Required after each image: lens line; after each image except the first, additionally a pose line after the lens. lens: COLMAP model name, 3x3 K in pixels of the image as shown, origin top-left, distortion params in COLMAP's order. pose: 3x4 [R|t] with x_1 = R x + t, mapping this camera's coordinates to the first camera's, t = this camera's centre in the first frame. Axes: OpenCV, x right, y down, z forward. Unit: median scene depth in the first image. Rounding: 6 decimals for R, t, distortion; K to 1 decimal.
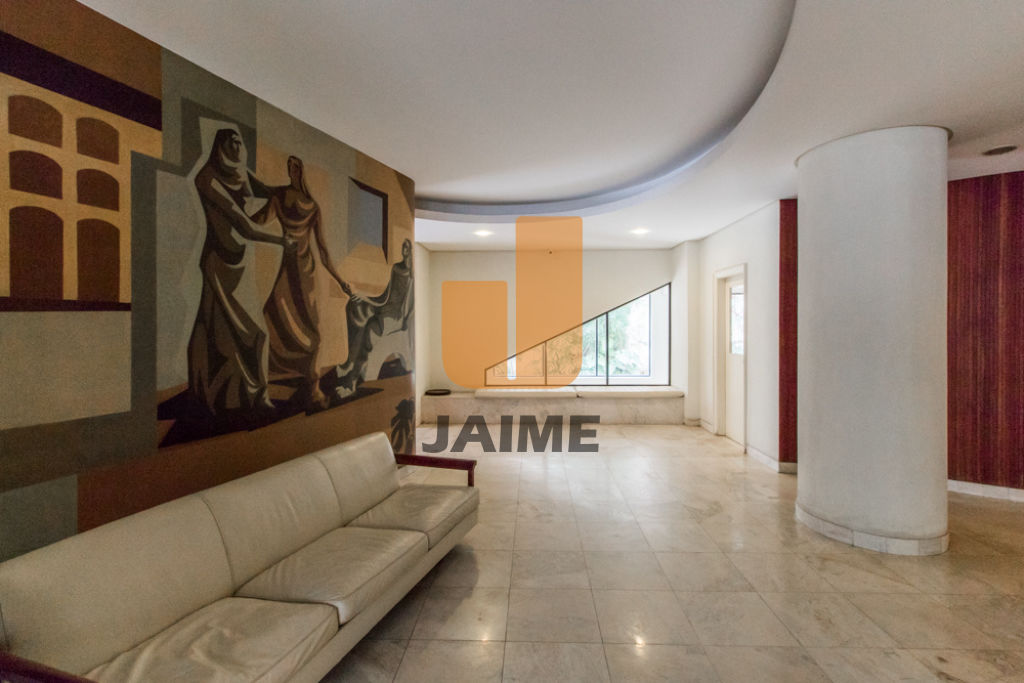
lens RADIAL K [[479.5, 0, 512.8], [0, 479.5, 333.9], [0, 0, 1]] dist [0.000799, 0.000104]
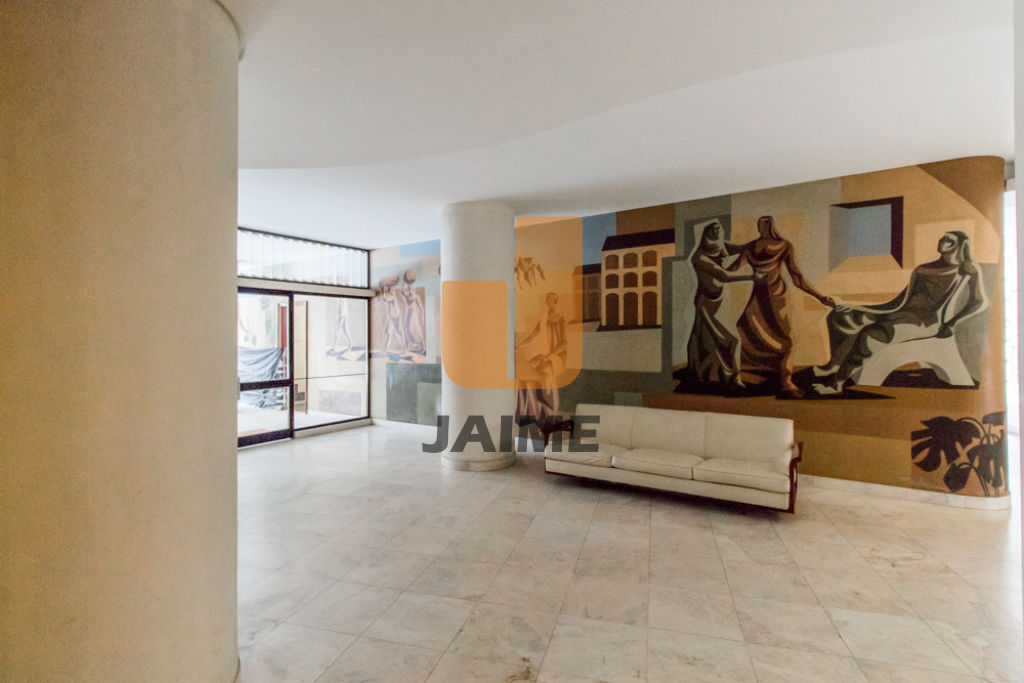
lens RADIAL K [[479.5, 0, 511.8], [0, 479.5, 339.1], [0, 0, 1]] dist [0.000799, 0.000104]
pose [[-0.245971, 0.009785, -0.969228, 1.163693], [-0.005709, 0.999917, 0.011544, -0.014219], [0.969260, 0.008373, -0.245895, 0.642845]]
